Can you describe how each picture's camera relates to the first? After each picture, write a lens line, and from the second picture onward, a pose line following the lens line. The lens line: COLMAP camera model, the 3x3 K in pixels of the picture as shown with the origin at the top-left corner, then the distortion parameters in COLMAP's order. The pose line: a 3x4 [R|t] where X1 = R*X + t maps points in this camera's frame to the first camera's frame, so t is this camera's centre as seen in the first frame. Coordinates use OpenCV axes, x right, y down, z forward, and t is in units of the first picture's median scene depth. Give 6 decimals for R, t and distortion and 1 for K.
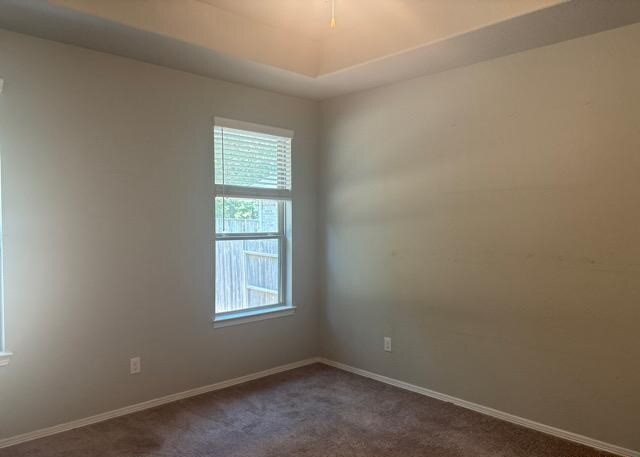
lens RADIAL K [[486.5, 0, 319.6], [0, 486.5, 241.2], [0, 0, 1]] dist [0.040015, -0.042956]
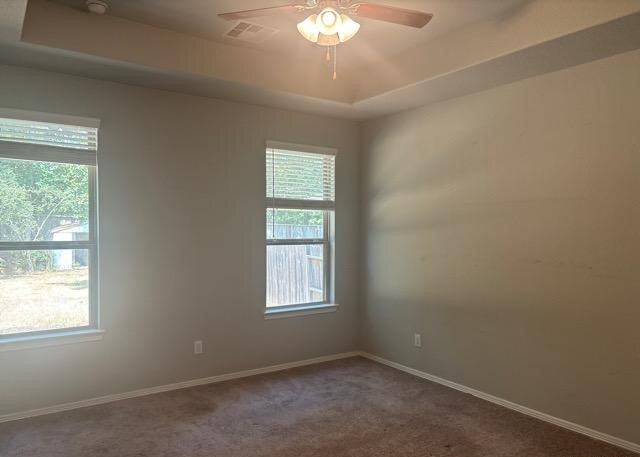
lens RADIAL K [[486.5, 0, 319.6], [0, 486.5, 241.2], [0, 0, 1]] dist [0.040015, -0.042956]
pose [[0.987074, 0.005879, -0.160156, 0.100754], [-0.007823, 0.999903, -0.011512, 0.001311], [0.160073, 0.012616, 0.987025, -0.137797]]
